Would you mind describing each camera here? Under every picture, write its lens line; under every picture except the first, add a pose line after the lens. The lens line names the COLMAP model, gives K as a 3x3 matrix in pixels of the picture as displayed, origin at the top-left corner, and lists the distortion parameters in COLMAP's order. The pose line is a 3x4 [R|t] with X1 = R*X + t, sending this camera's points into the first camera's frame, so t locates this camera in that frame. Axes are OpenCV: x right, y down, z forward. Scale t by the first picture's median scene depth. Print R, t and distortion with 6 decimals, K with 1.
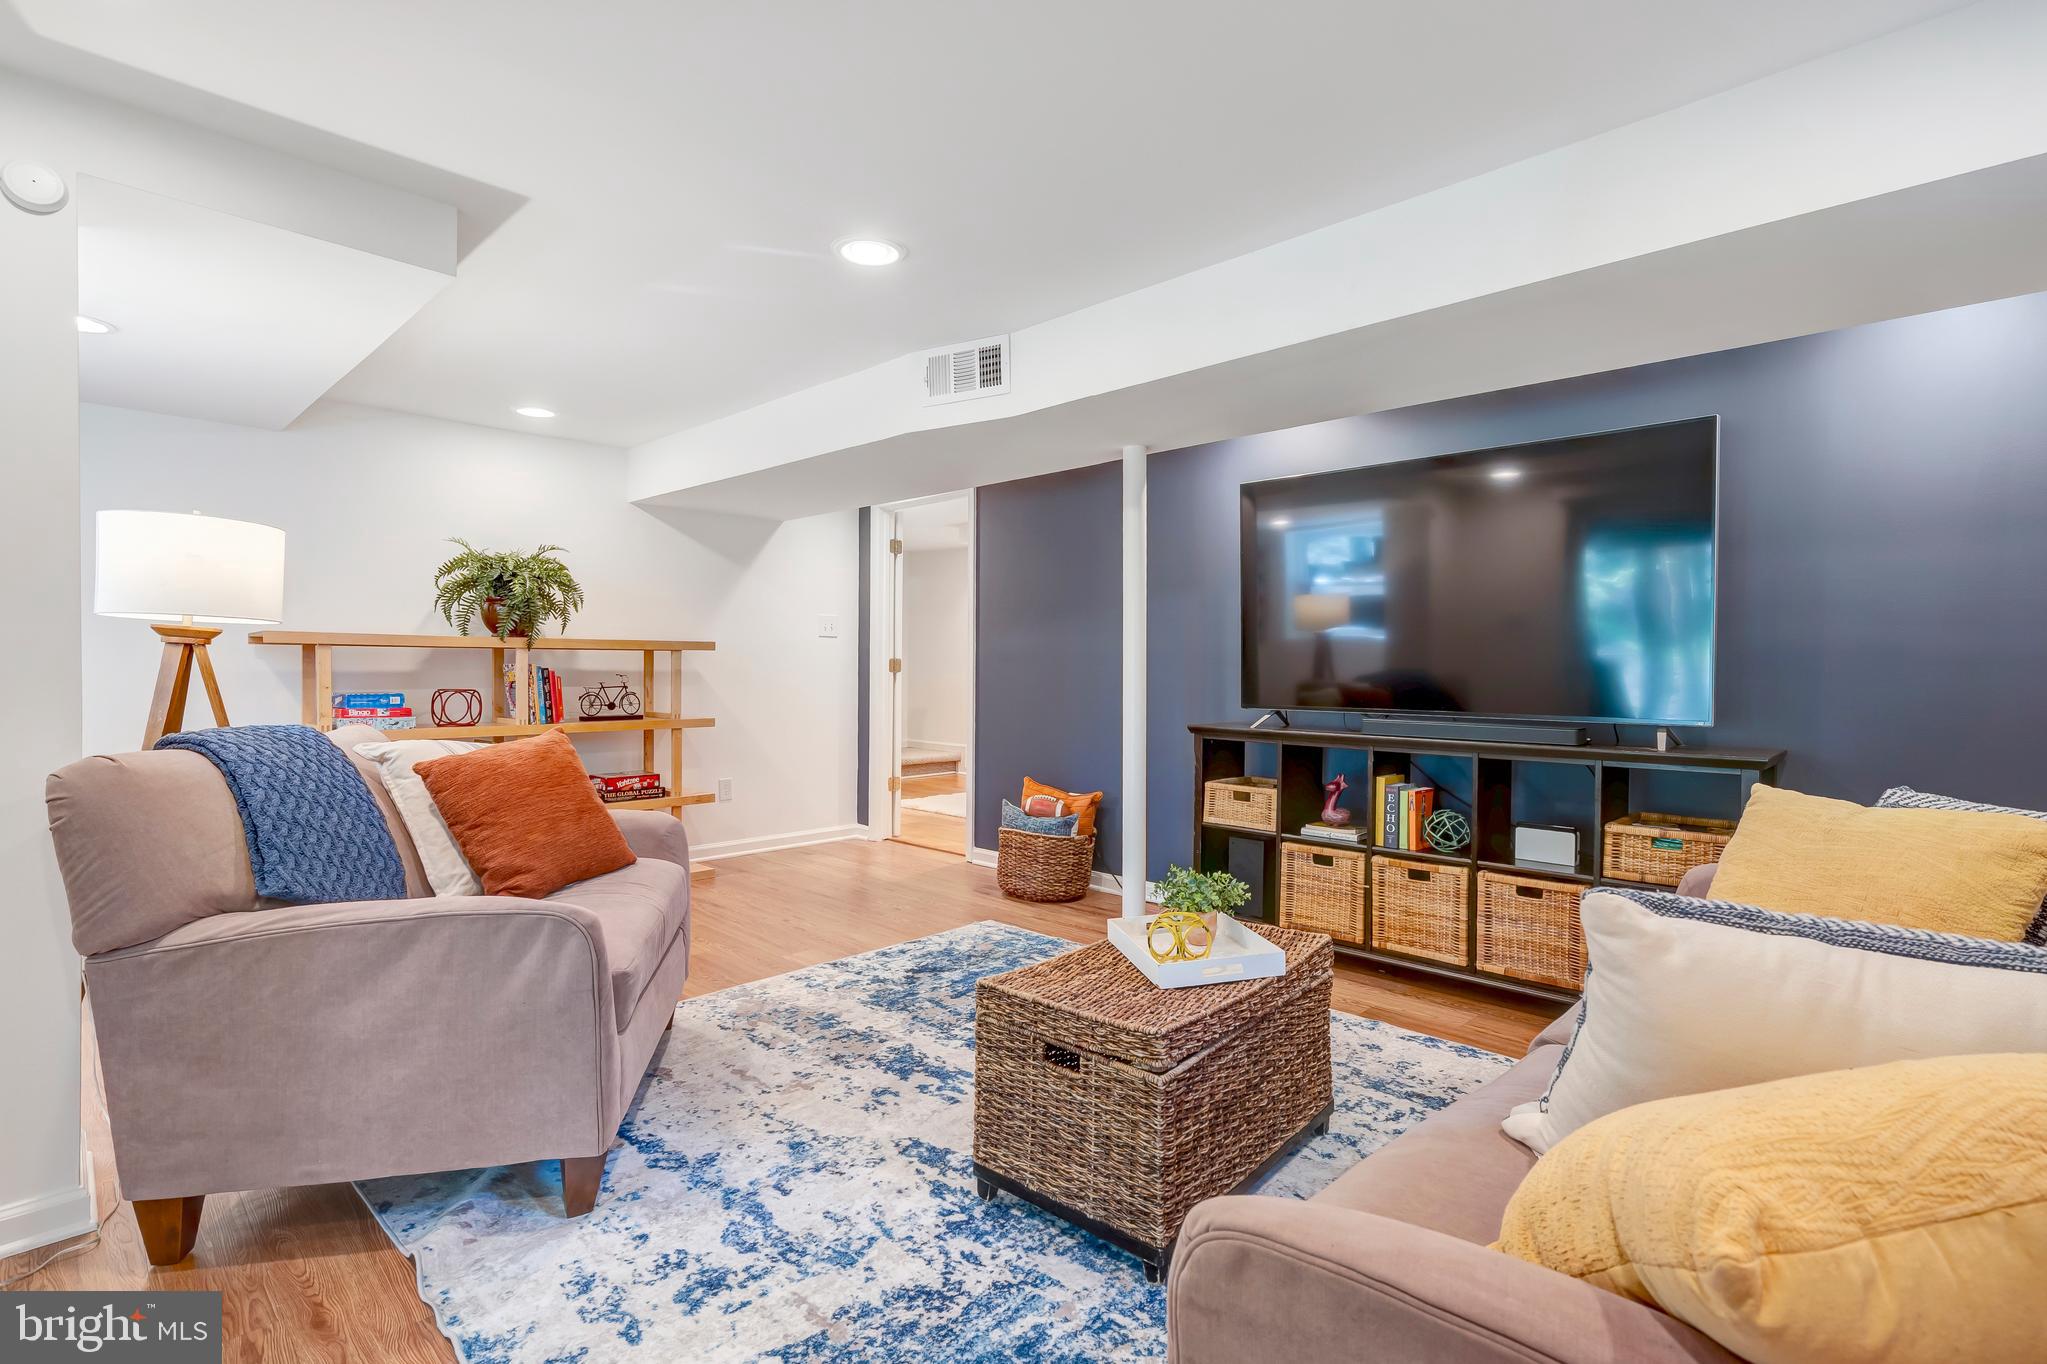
lens RADIAL K [[951.5, 0, 1009.9], [0, 951.5, 667.8], [0, 0, 1]] dist [-0.009984, 0.004032]
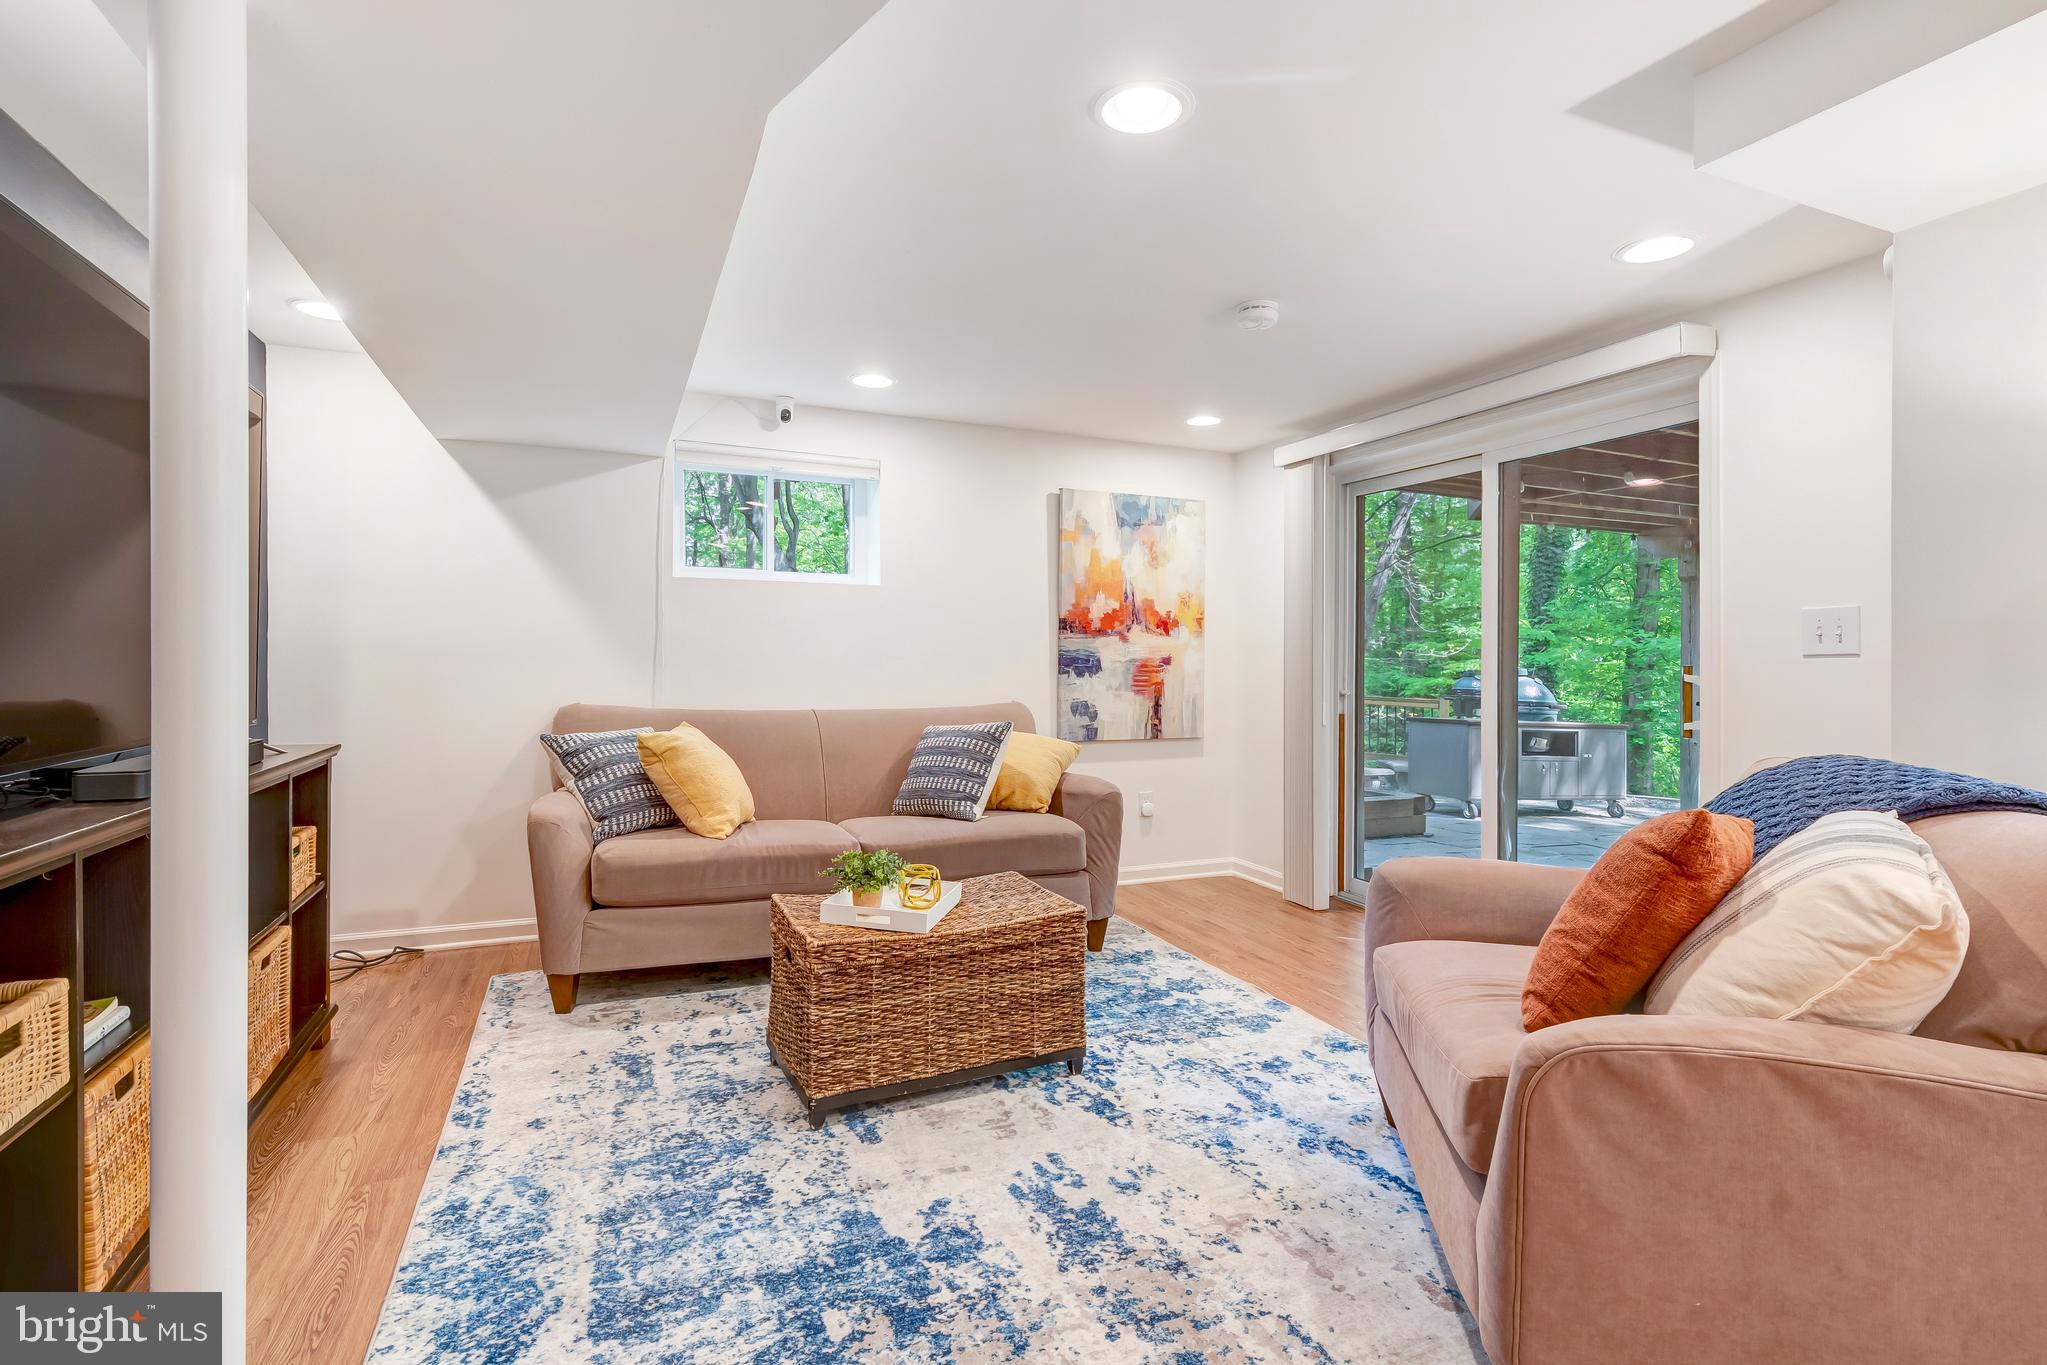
lens RADIAL K [[951.5, 0, 1008.5], [0, 951.5, 647.9], [0, 0, 1]] dist [-0.009984, 0.004032]
pose [[-0.921787, -0.010465, 0.387555, -0.313181], [-0.013847, 0.999887, -0.005935, -0.018009], [-0.387449, -0.010837, -0.921828, 1.593791]]
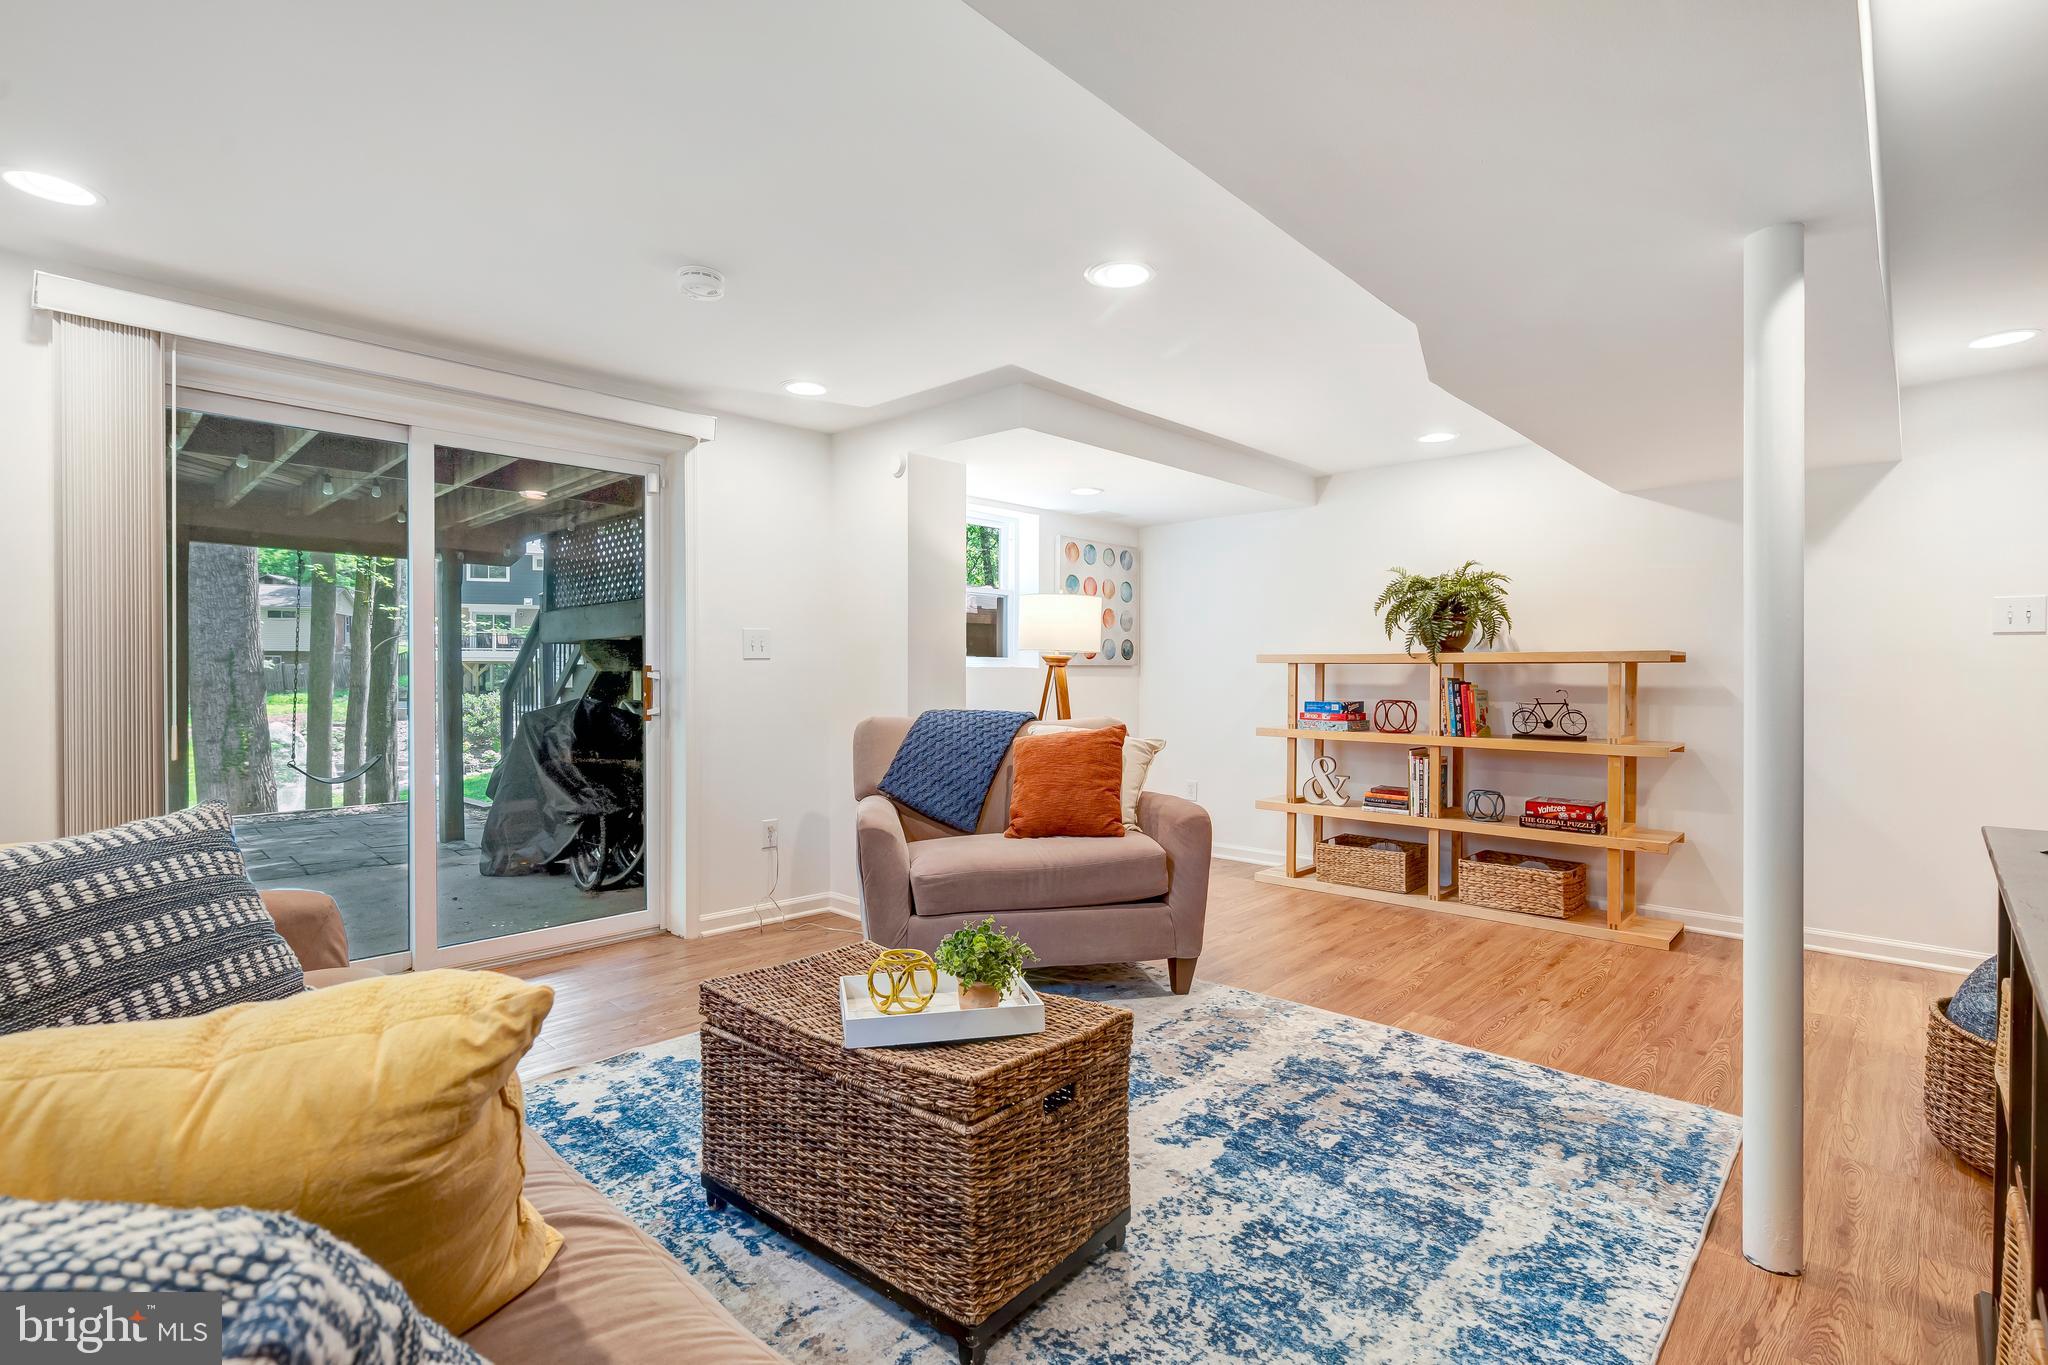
lens RADIAL K [[952.0, 0, 1044.5], [0, 952.0, 676.2], [0, 0, 1]] dist [-0.009984, 0.004032]
pose [[0.031677, -0.004687, -0.999487, 0.805187], [-0.007978, 0.999956, -0.004942, 0.004723], [0.999466, 0.008130, 0.031638, 0.825661]]
